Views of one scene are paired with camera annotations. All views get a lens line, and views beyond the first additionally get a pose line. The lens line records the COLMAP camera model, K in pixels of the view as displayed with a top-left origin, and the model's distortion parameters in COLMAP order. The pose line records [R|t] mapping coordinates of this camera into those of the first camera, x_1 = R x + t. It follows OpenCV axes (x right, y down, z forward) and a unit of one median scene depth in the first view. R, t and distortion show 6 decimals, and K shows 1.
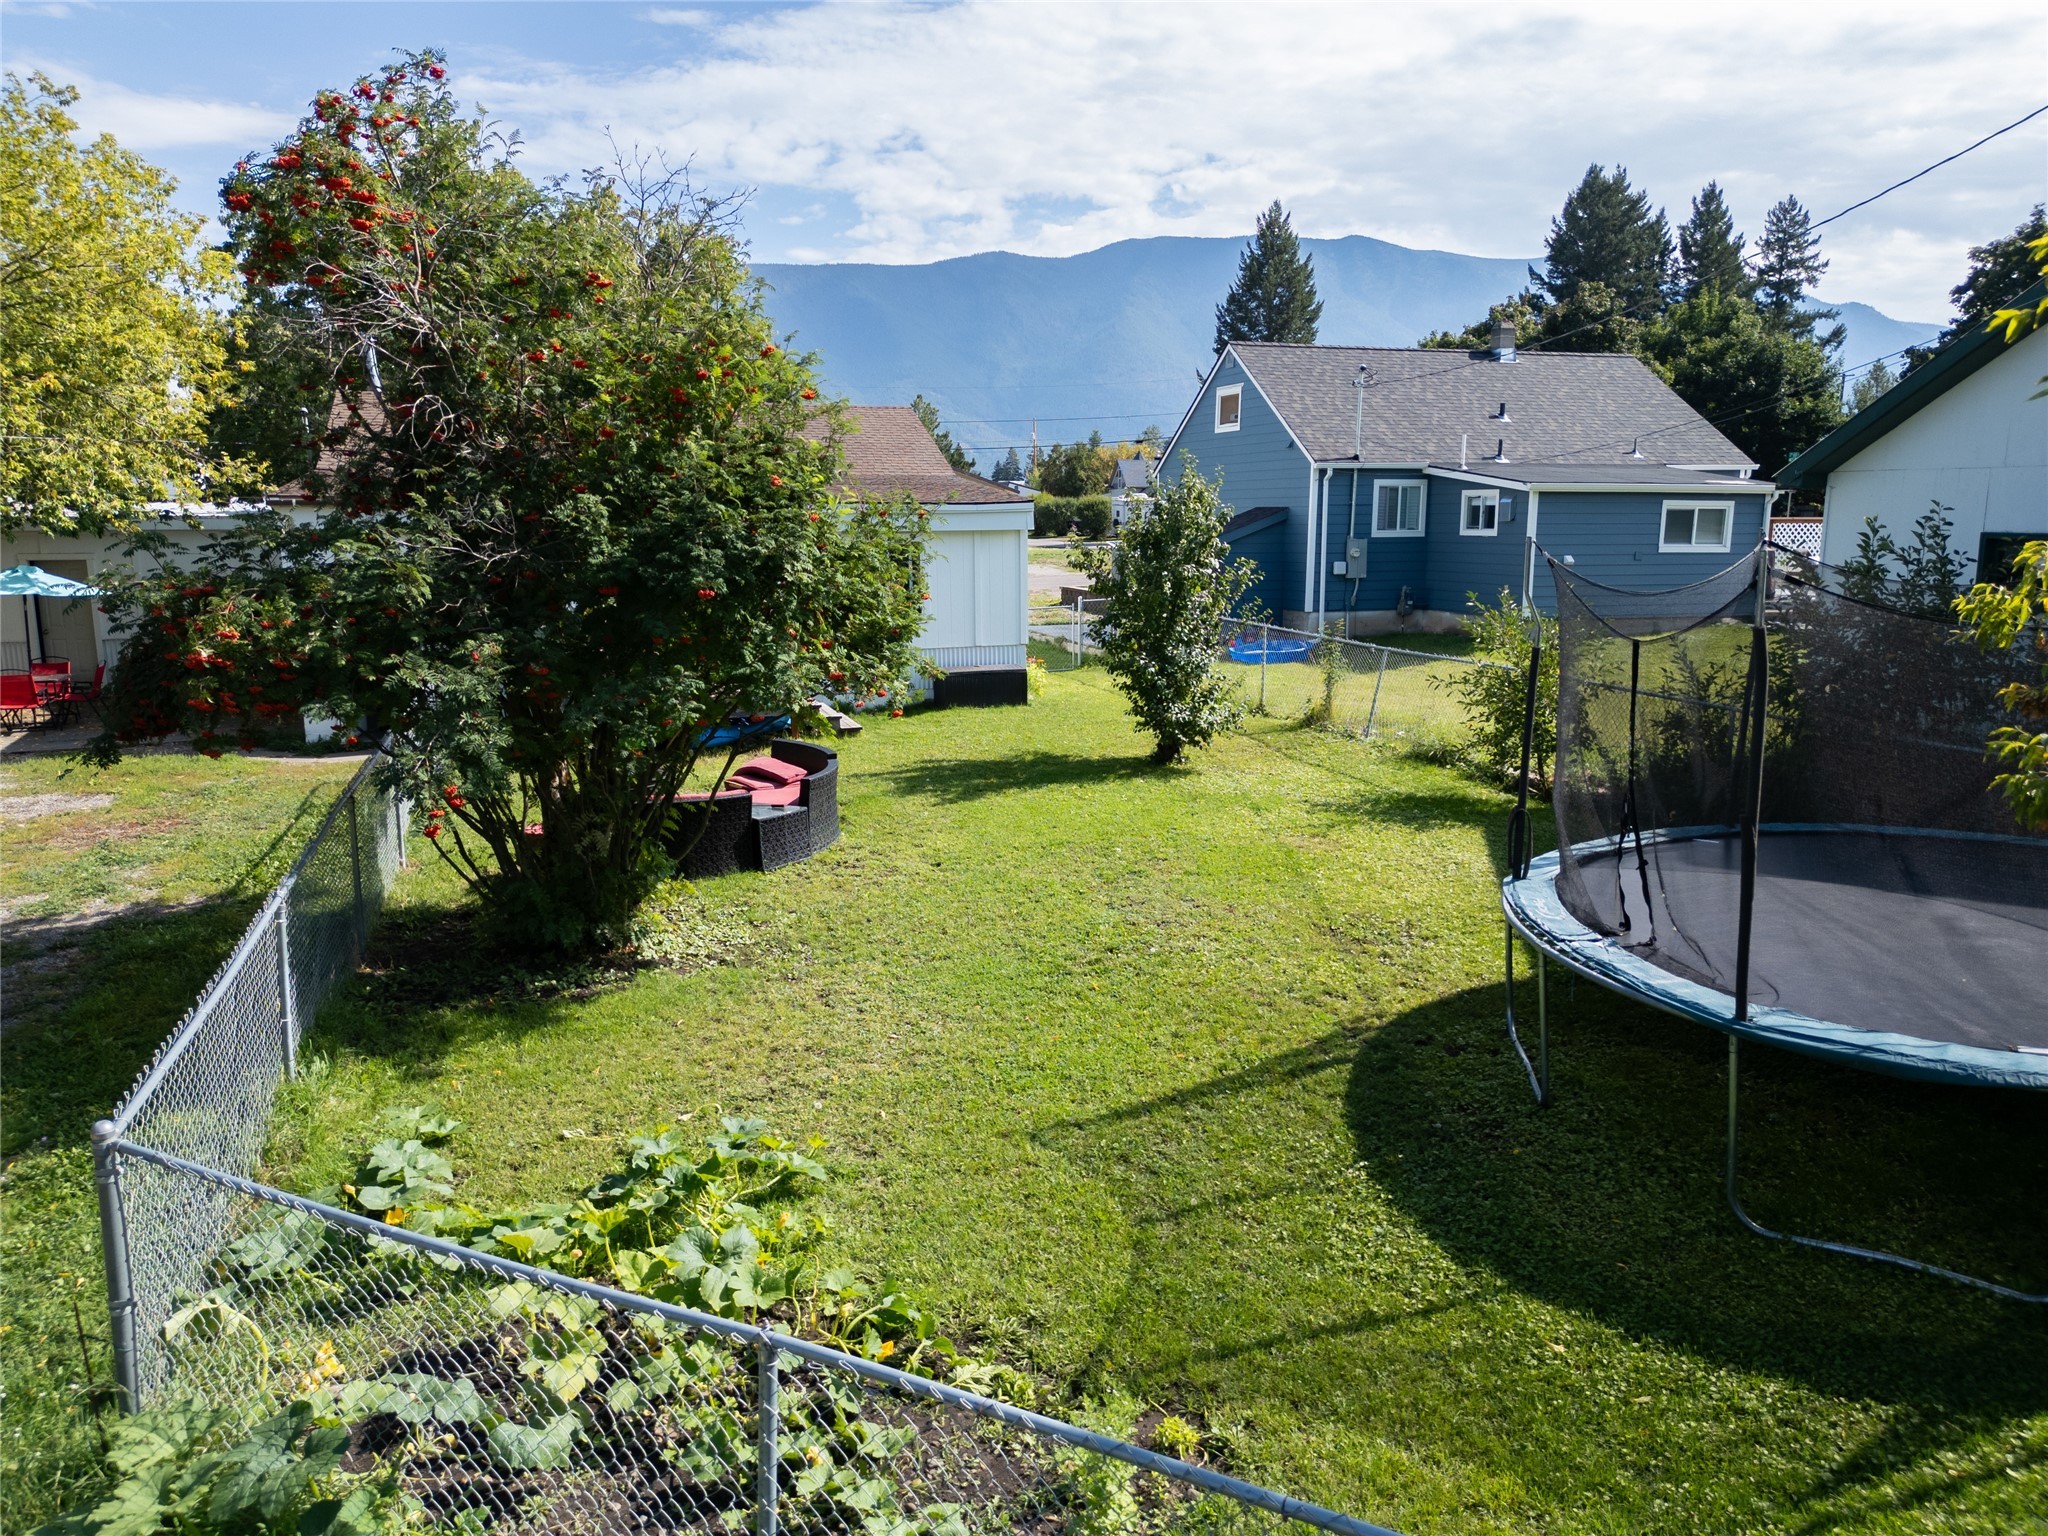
lens RADIAL K [[1438.1, 0, 1044.2], [0, 1438.1, 771.4], [0, 0, 1]] dist [0.114639, -0.112994]
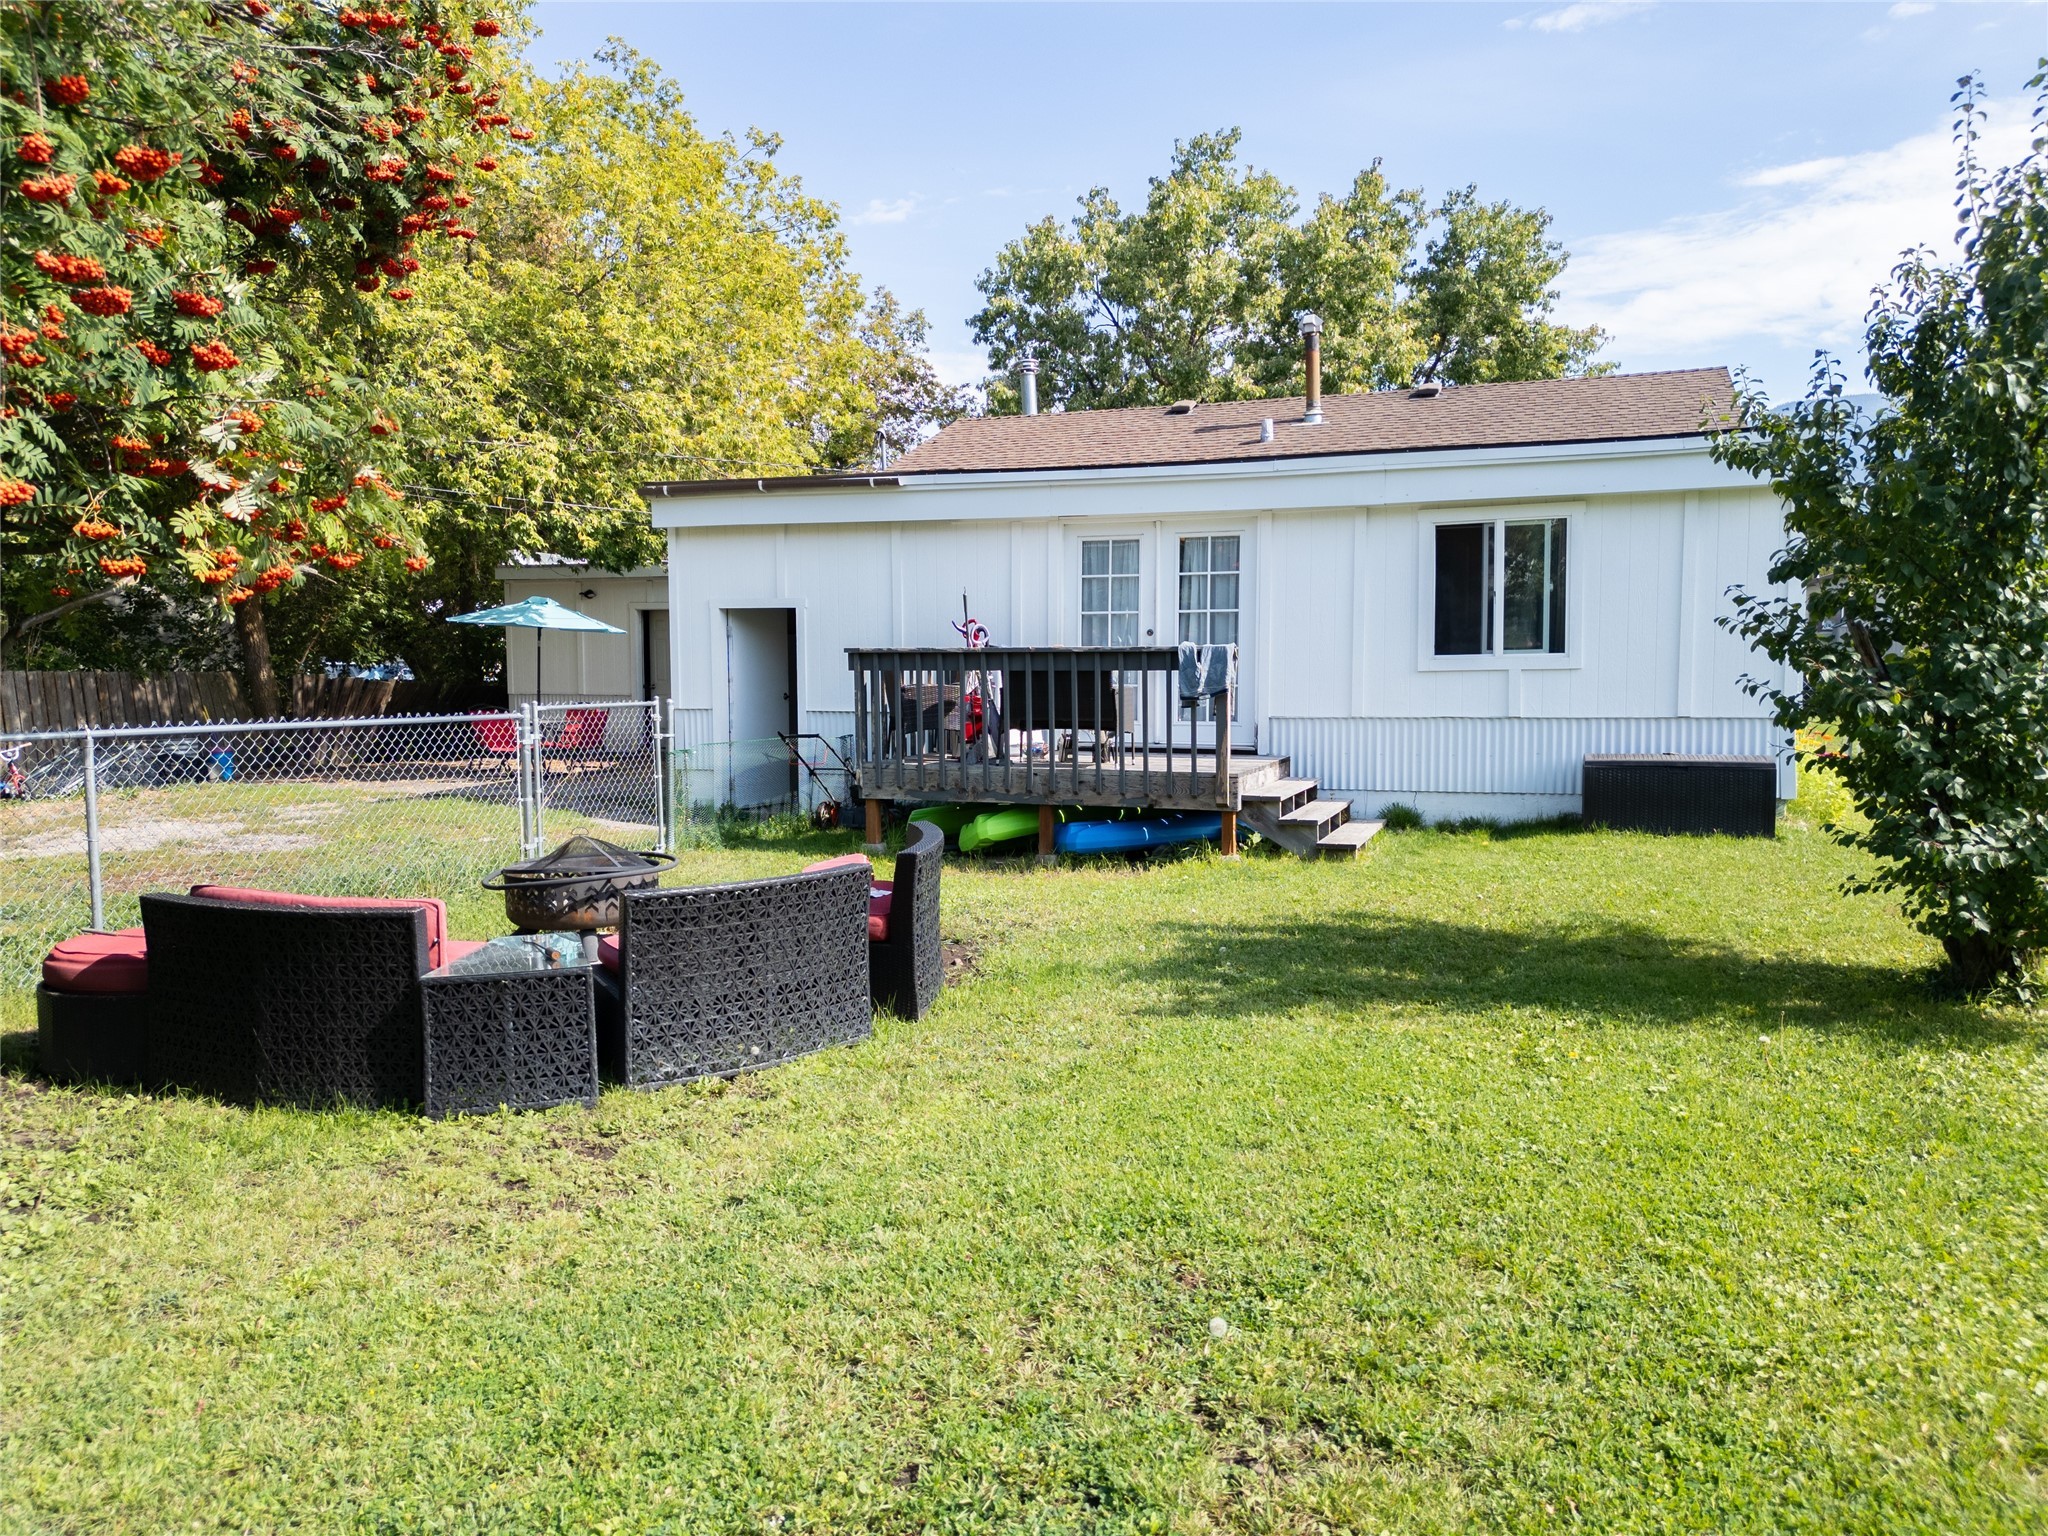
lens RADIAL K [[1446.3, 0, 1021.7], [0, 1446.3, 753.2], [0, 0, 1]] dist [0.063373, -0.059846]
pose [[0.773404, 0.042344, -0.632498, 0.072671], [-0.114014, 0.990787, -0.073083, -0.007340], [0.623577, 0.128636, 0.771106, 0.334817]]
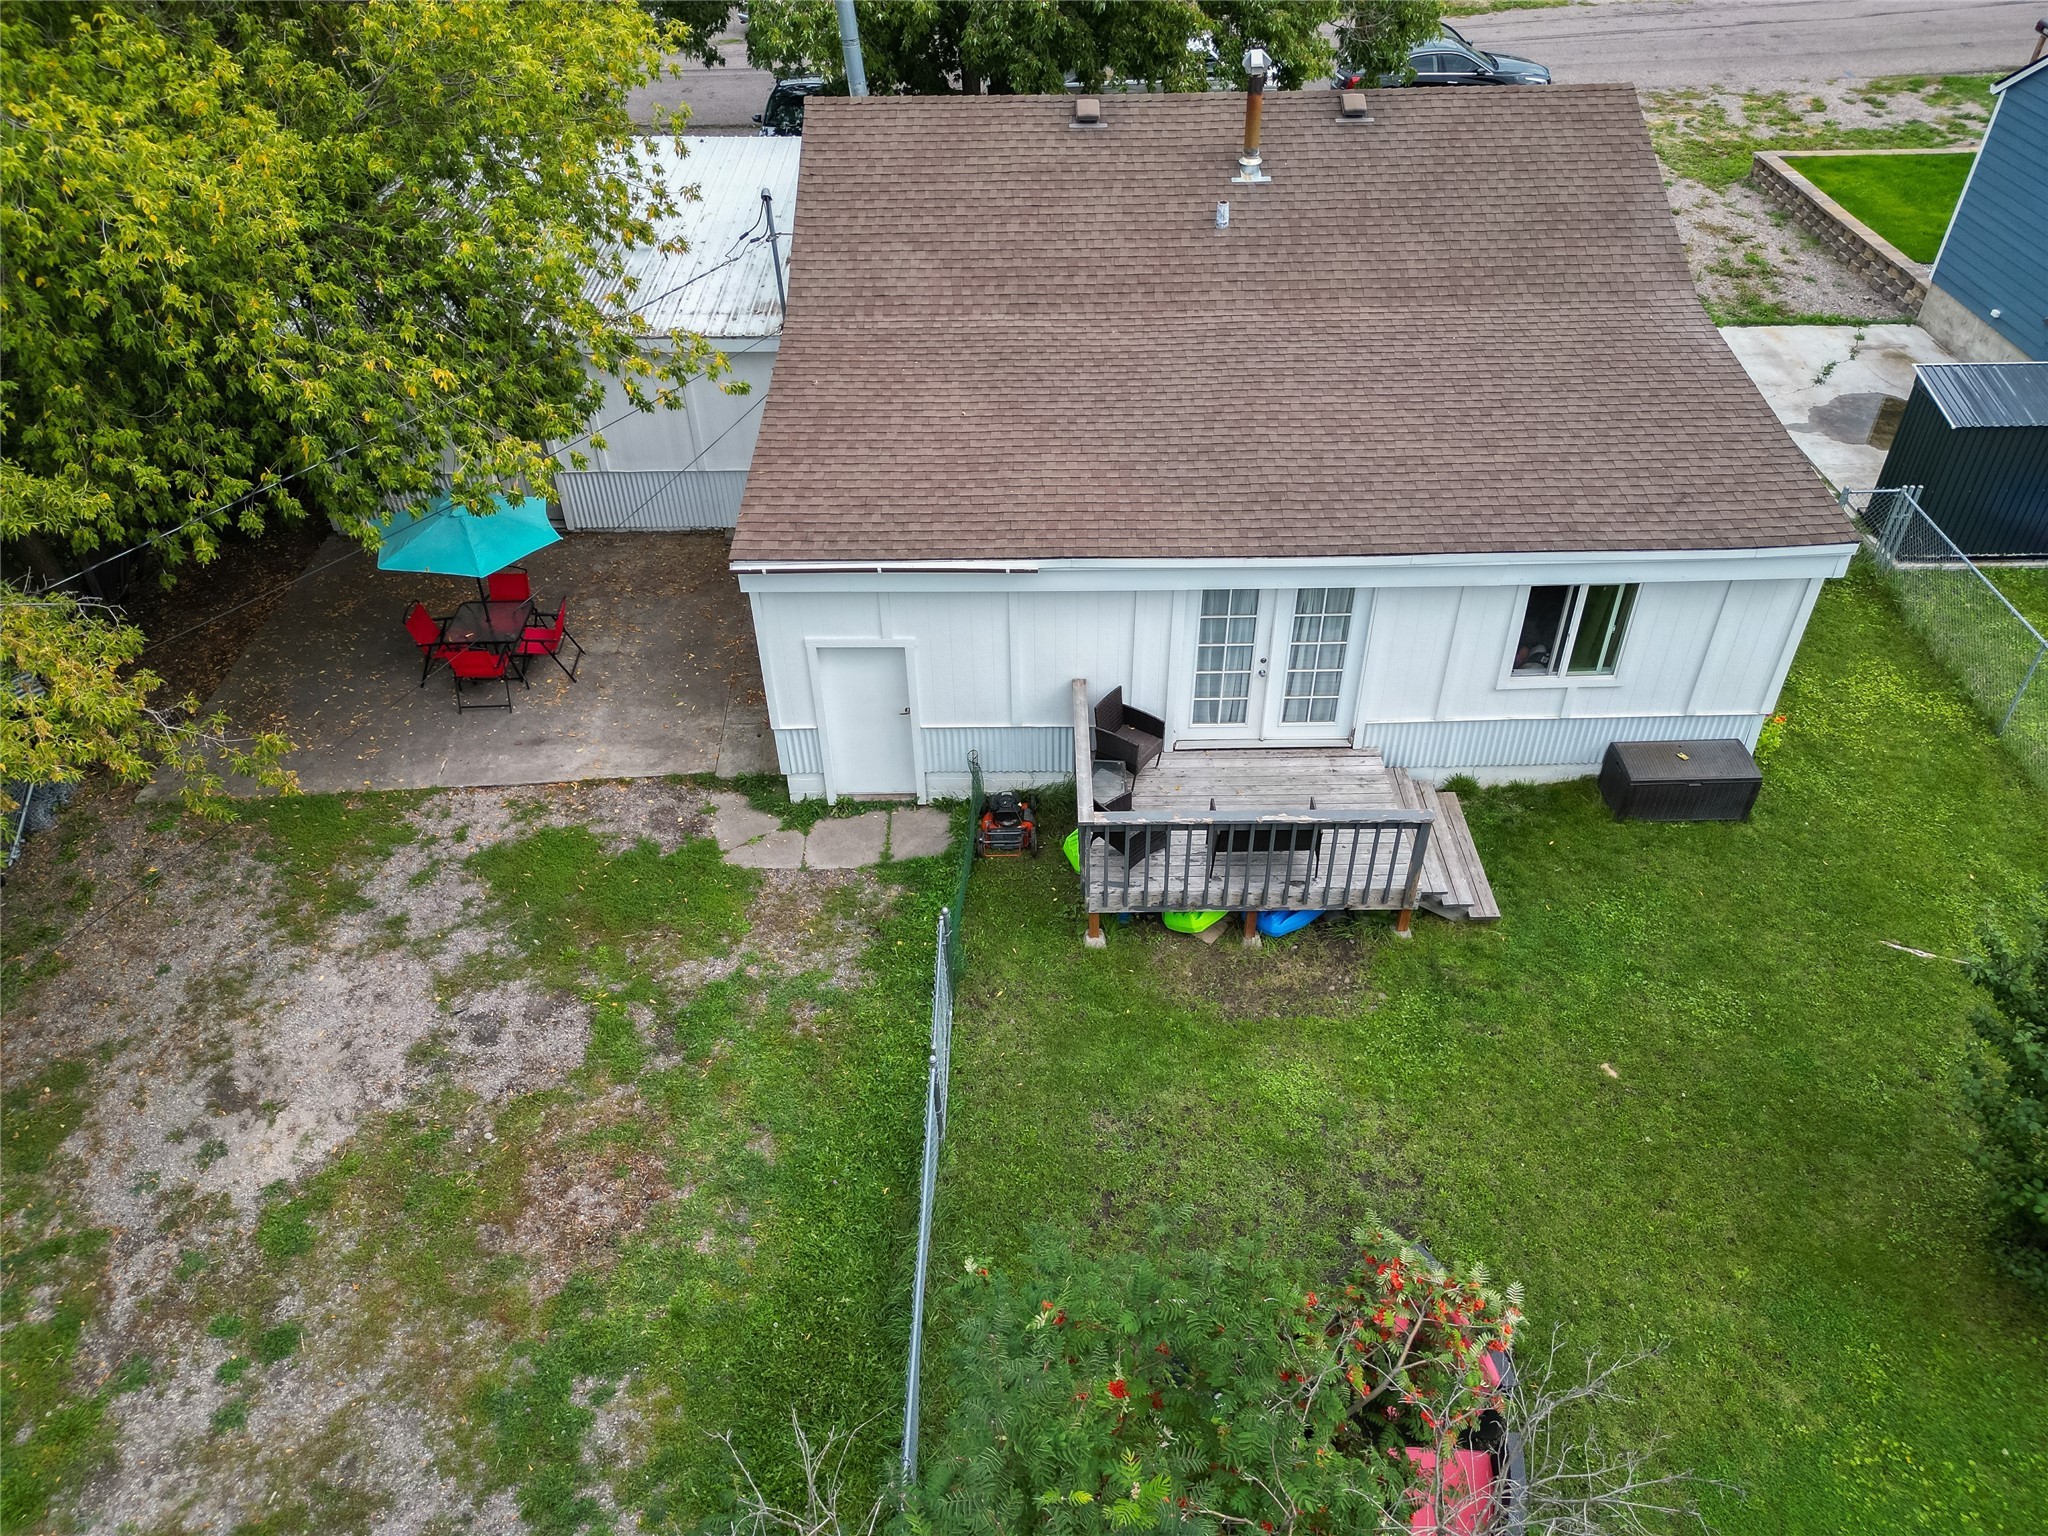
lens RADIAL K [[1446.3, 0, 1021.7], [0, 1446.3, 753.2], [0, 0, 1]] dist [0.063373, -0.059846]
pose [[0.946290, 0.188521, -0.262671, -0.114963], [-0.041508, 0.876529, 0.479555, -0.279611], [0.320645, -0.442895, 0.837276, 0.242018]]
